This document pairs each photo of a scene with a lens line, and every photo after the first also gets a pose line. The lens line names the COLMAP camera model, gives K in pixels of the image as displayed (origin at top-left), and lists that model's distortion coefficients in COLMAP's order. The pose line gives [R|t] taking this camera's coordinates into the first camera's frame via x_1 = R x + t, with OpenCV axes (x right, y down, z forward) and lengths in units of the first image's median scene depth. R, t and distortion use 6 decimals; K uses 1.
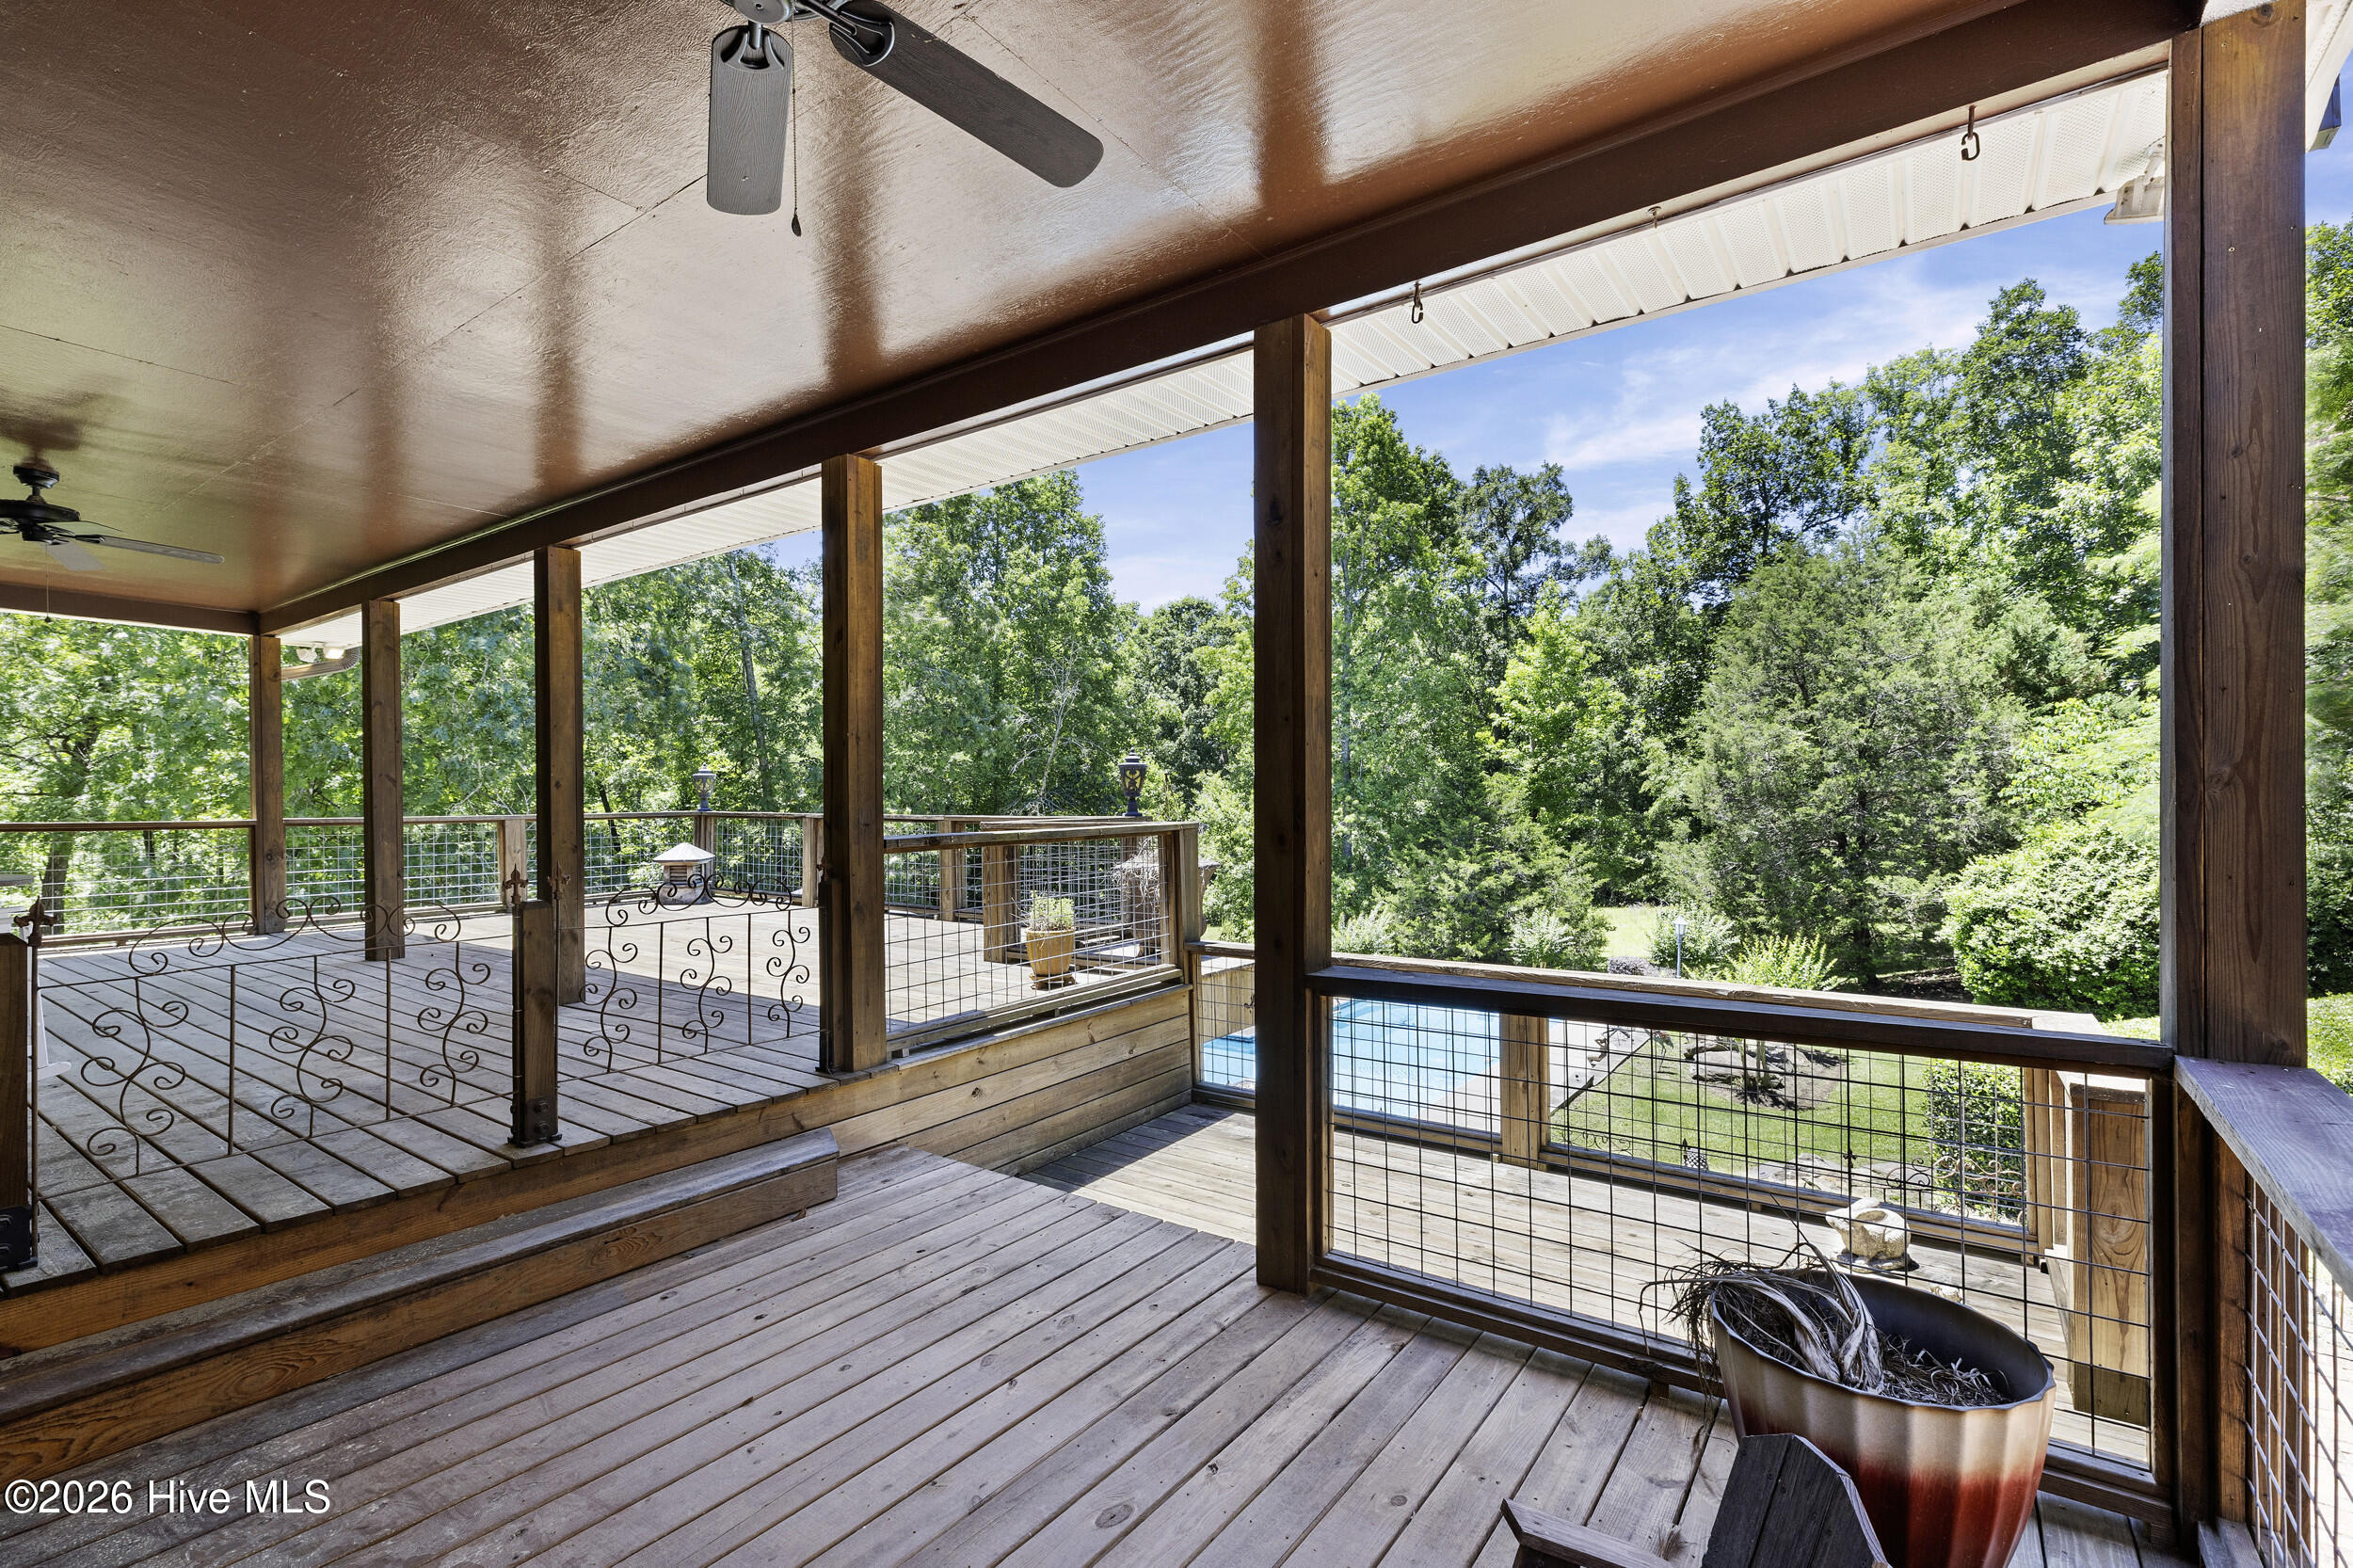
lens RADIAL K [[1065.9, 0, 1183.7], [0, 1065.9, 781.1], [0, 0, 1]] dist [-0.000268, 0.000036]
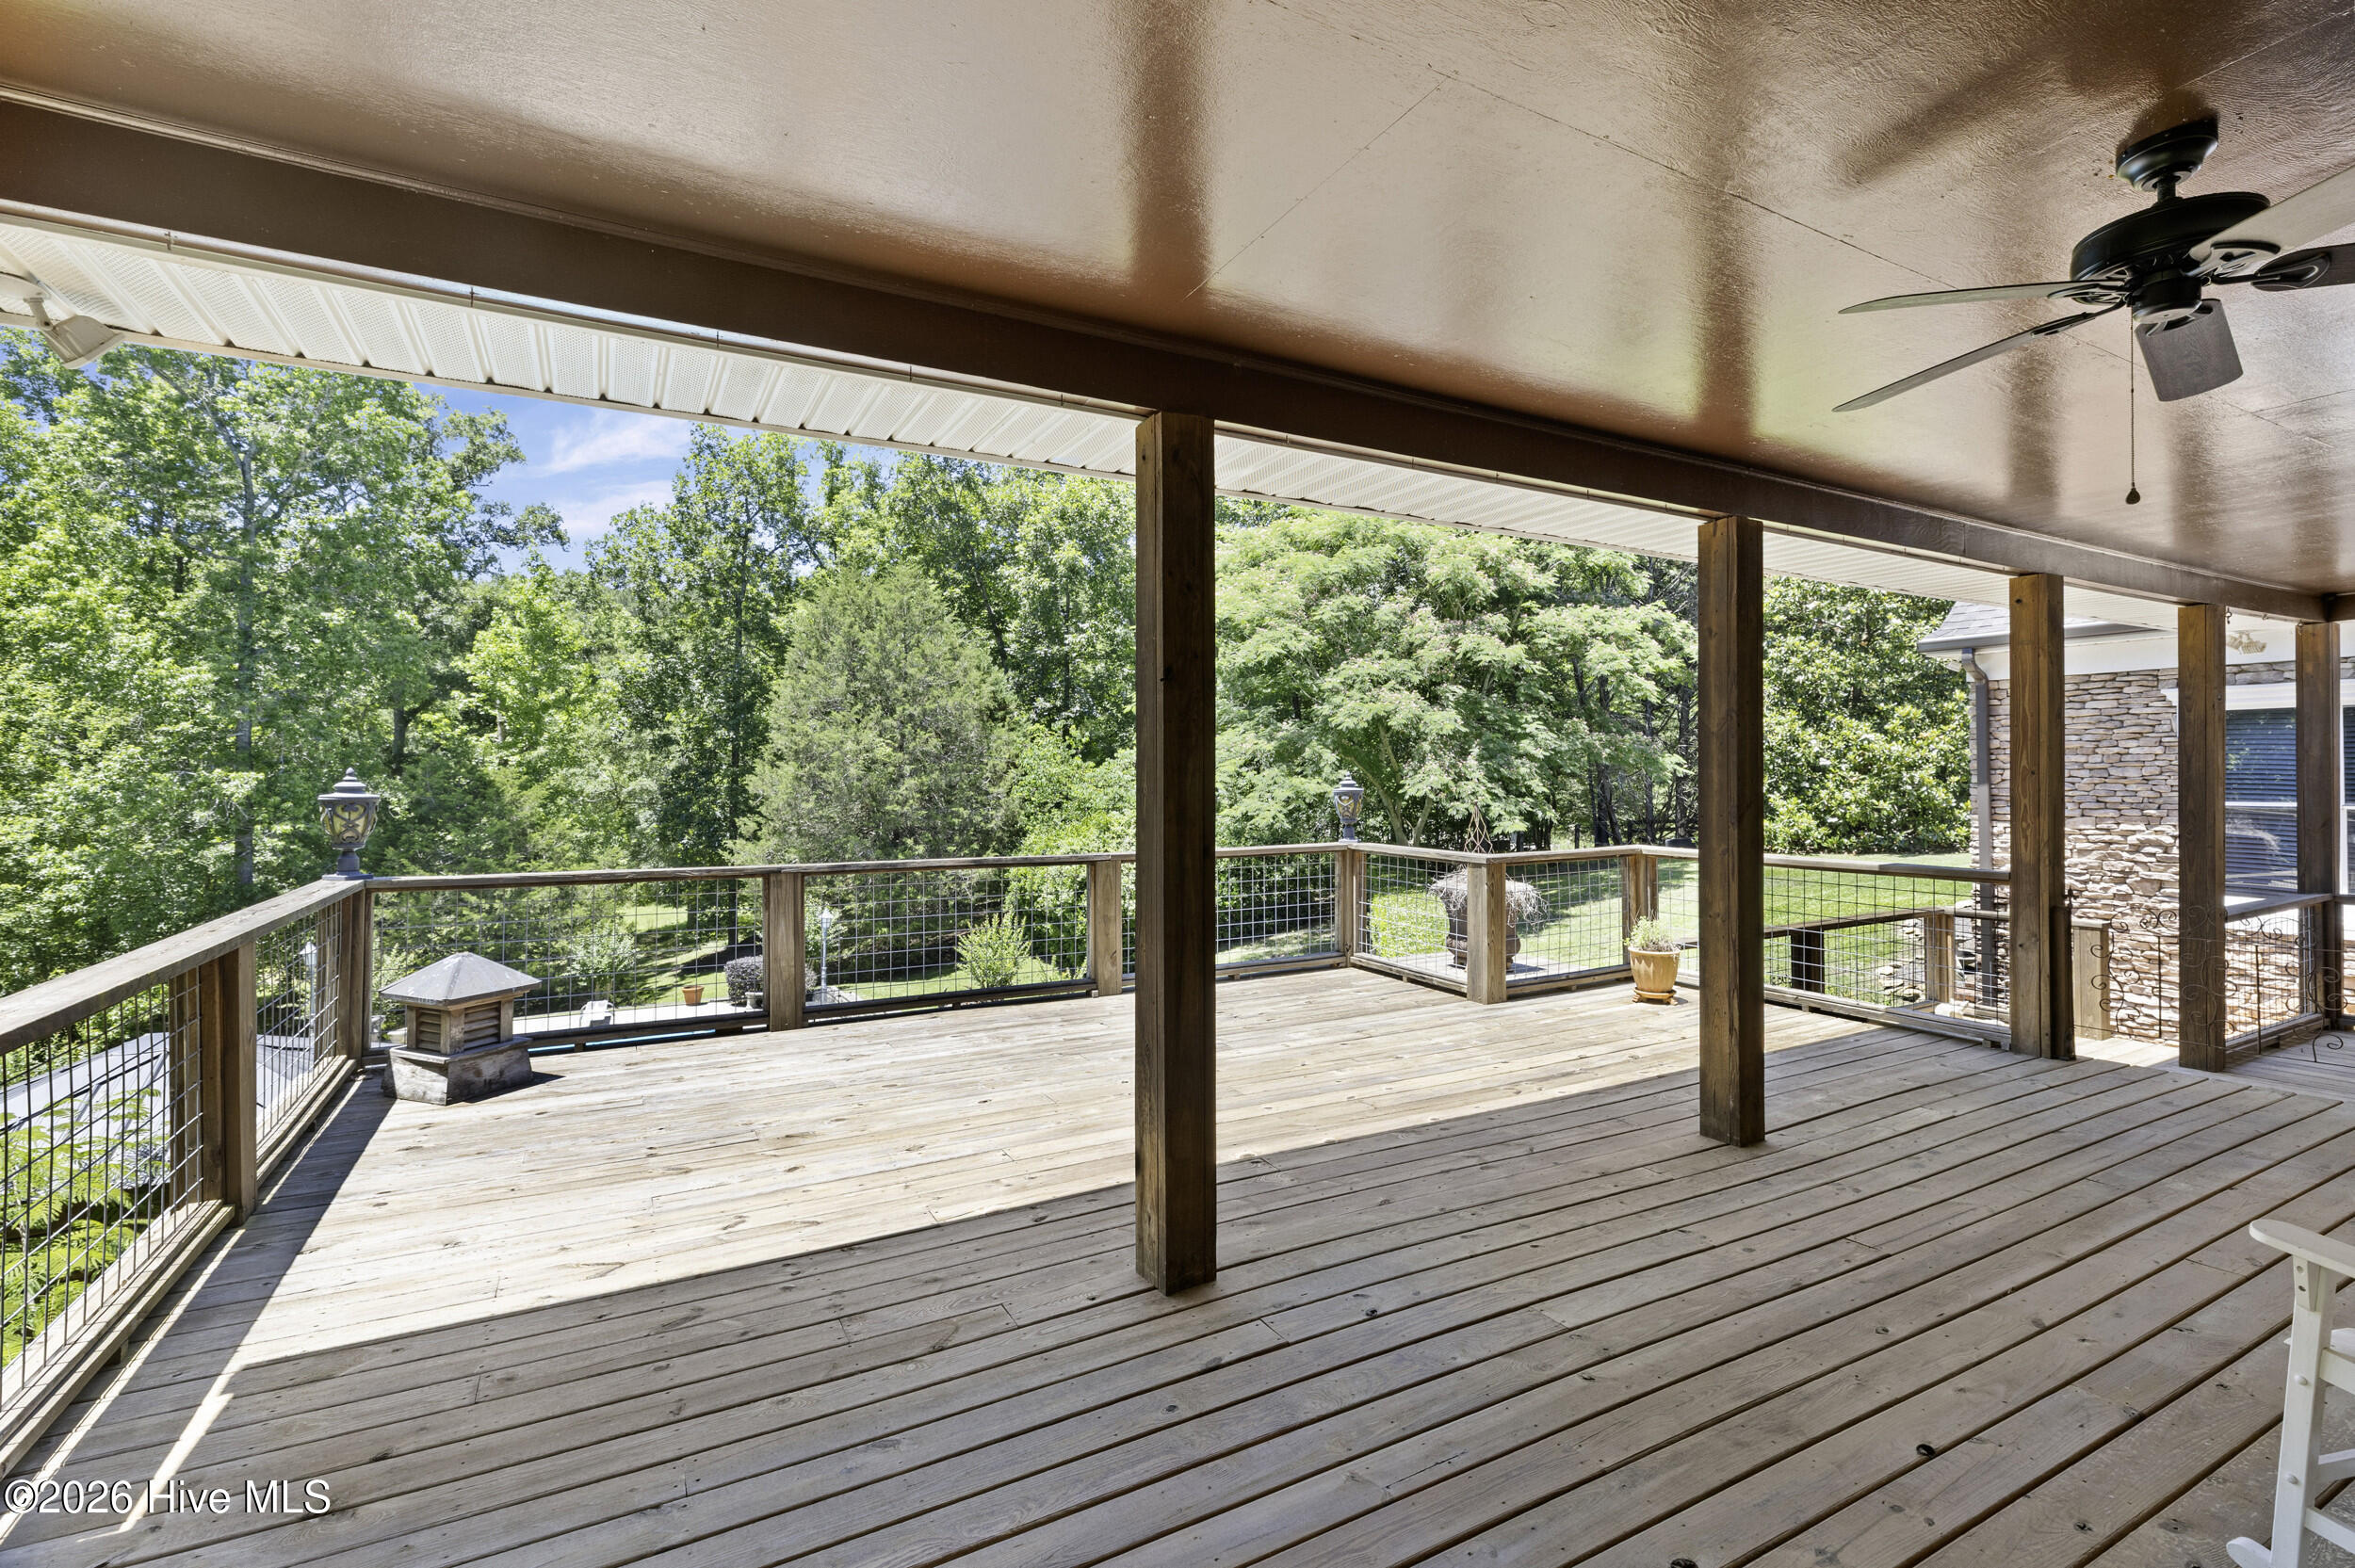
lens RADIAL K [[1066.7, 0, 1184.7], [0, 1066.7, 781.1], [0, 0, 1]] dist [-0.000268, 0.000036]
pose [[0.431070, -0.005057, 0.902304, -0.341906], [-0.008104, 0.999922, 0.009476, -0.014484], [-0.902282, -0.011397, 0.430995, 0.226001]]
